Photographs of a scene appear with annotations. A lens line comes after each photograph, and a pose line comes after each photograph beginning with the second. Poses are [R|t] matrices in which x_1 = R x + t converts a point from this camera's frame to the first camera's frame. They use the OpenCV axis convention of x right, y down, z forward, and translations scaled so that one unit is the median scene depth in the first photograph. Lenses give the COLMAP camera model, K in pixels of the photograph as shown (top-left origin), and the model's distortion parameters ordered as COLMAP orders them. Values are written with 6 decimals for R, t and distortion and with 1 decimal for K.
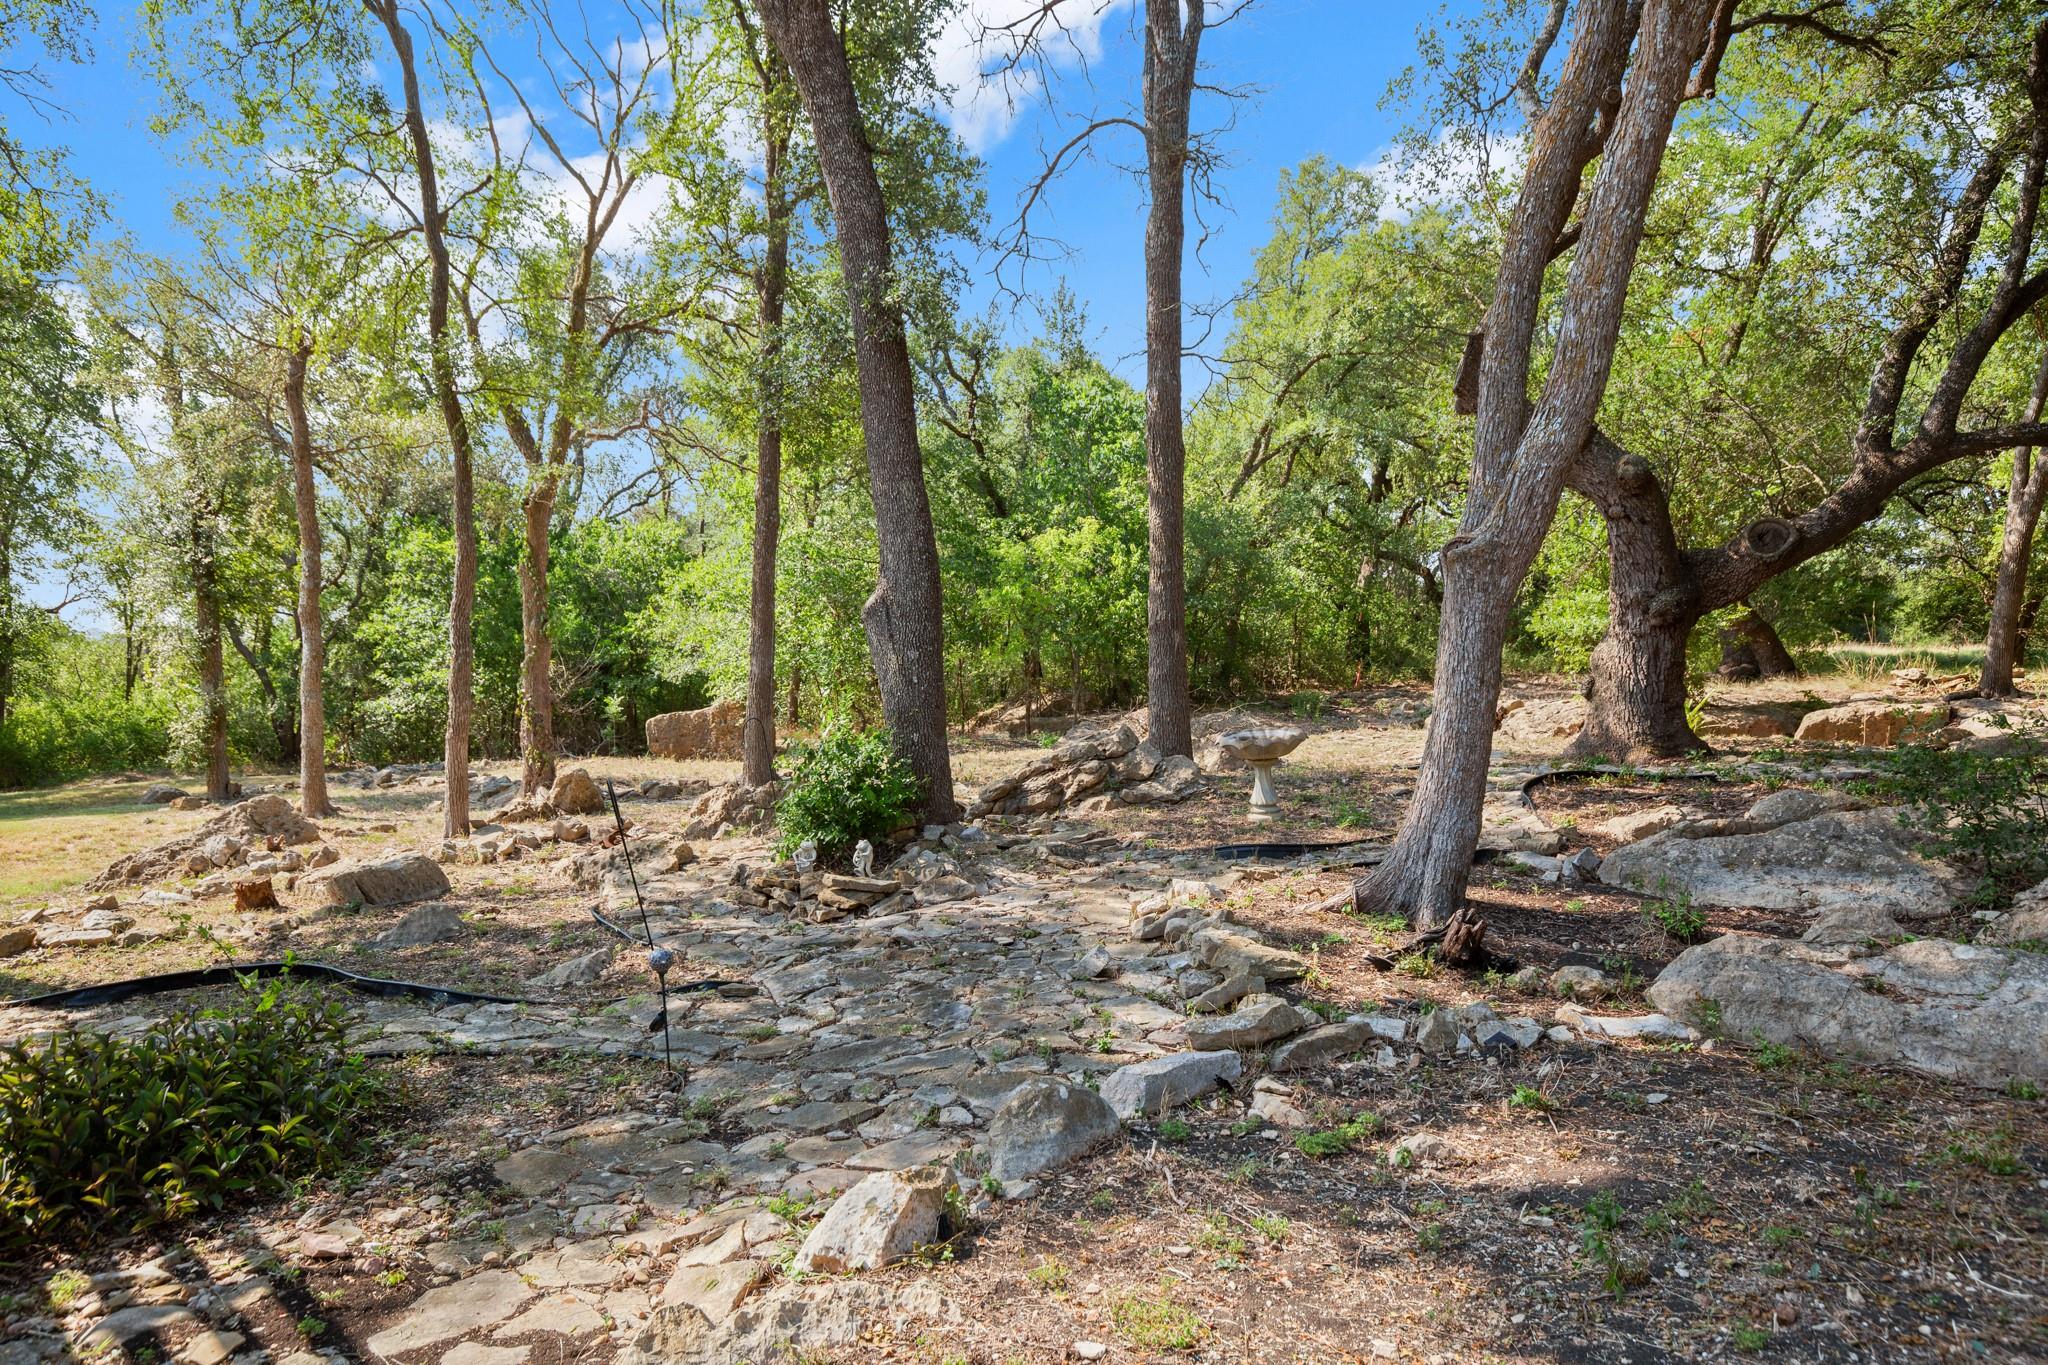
lens RADIAL K [[1366.6, 0, 1022.9], [0, 1366.6, 693.5], [0, 0, 1]] dist [0.003169, 0.002278]
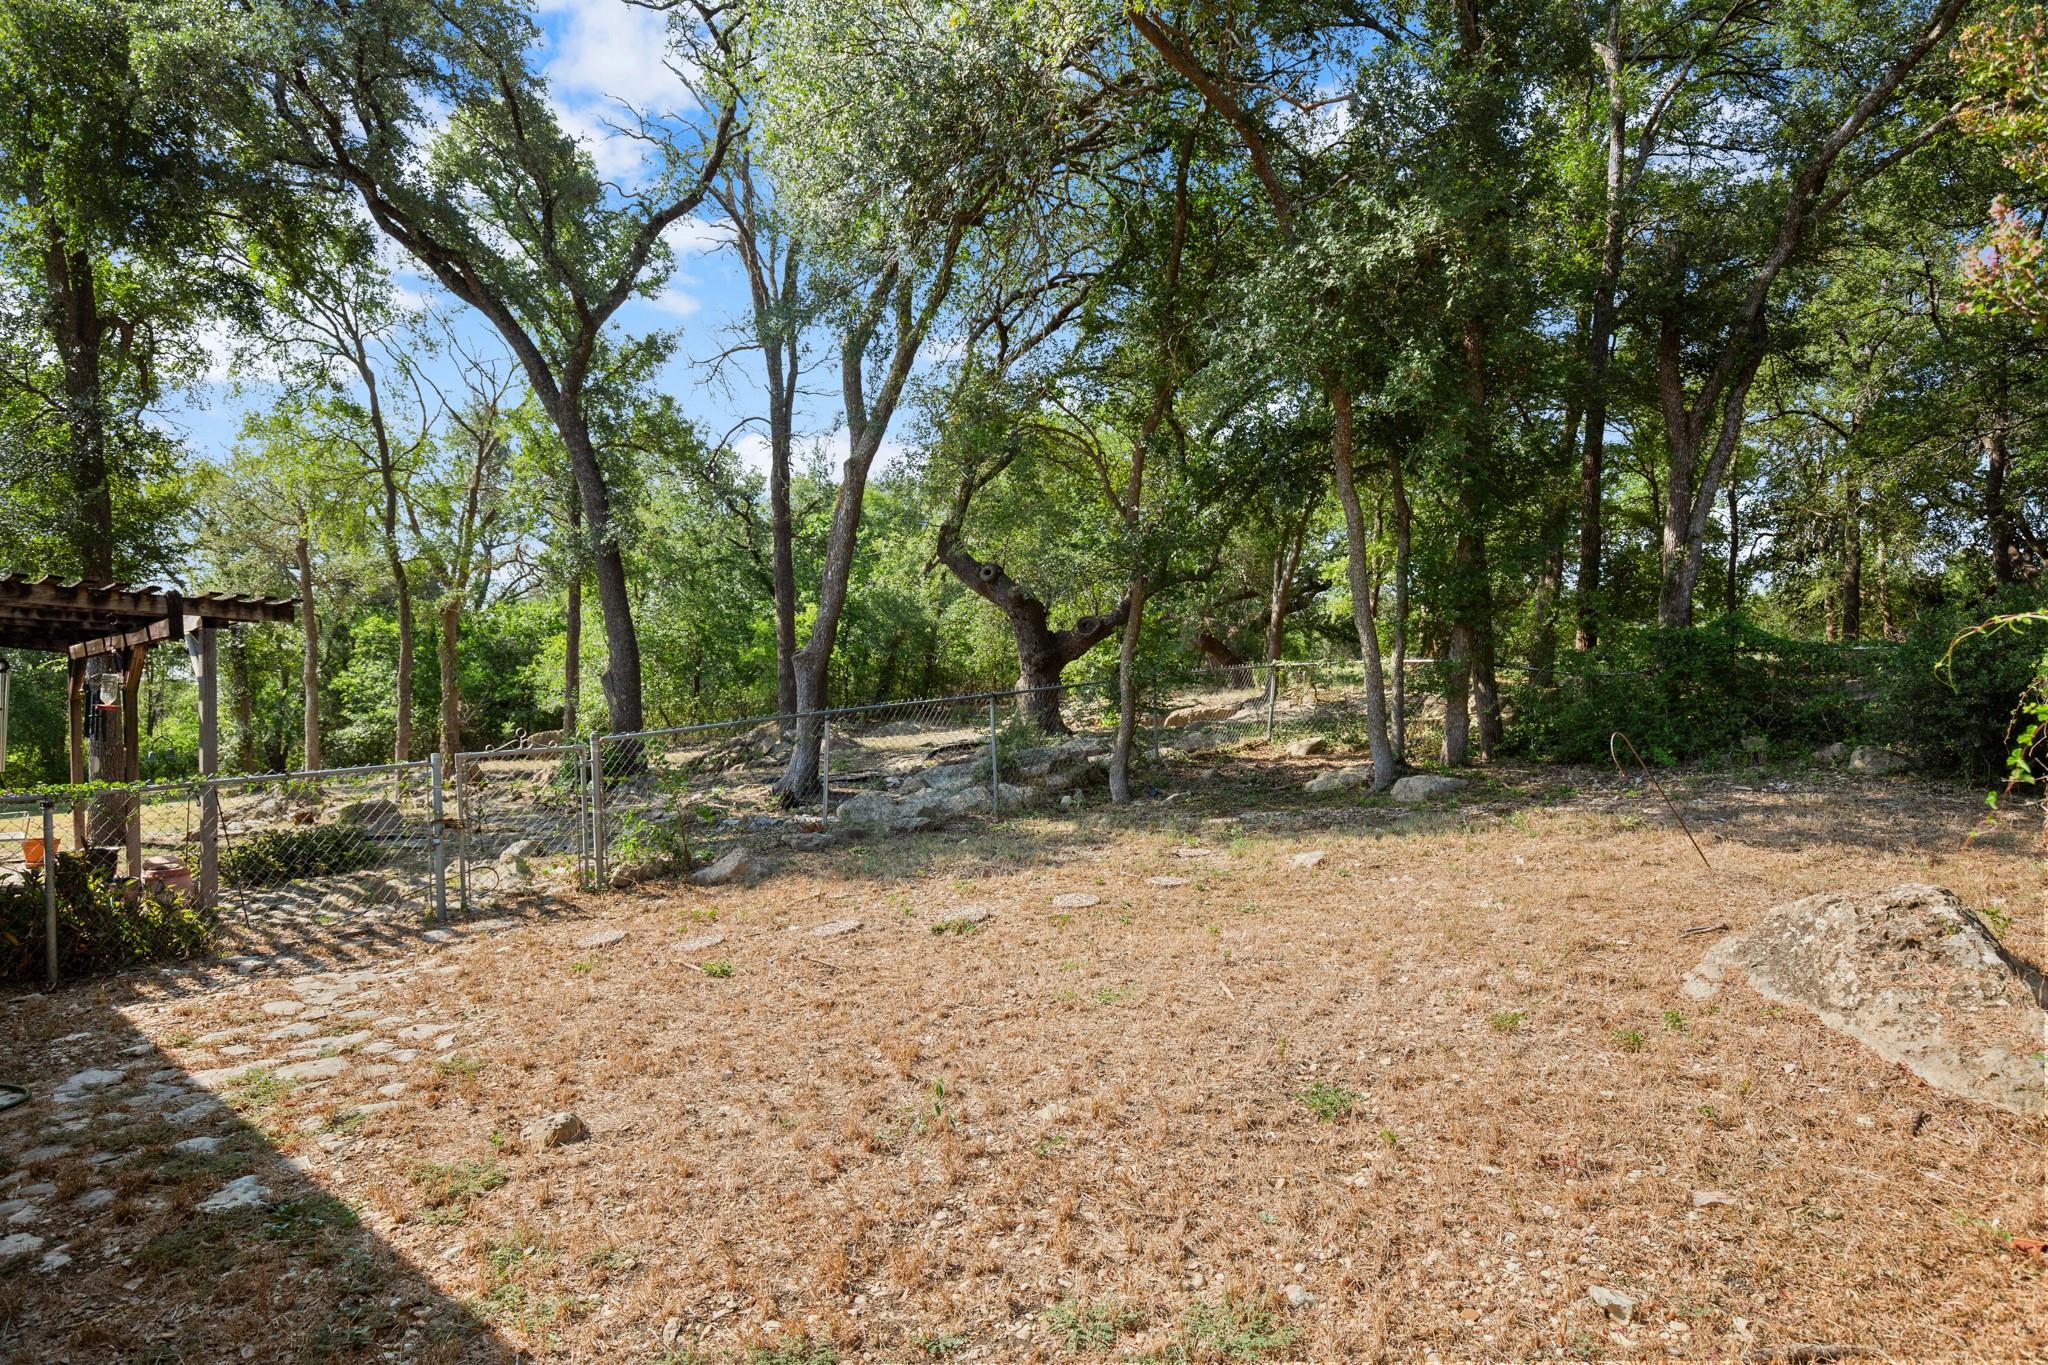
lens RADIAL K [[1139.9, 0, 1025.7], [0, 1139.9, 671.8], [0, 0, 1]] dist [-0.002411, -0.000142]
pose [[0.993473, -0.021815, 0.111963, 0.135522], [0.025726, 0.999104, -0.033606, 0.003297], [-0.111130, 0.036267, 0.993144, -0.334381]]
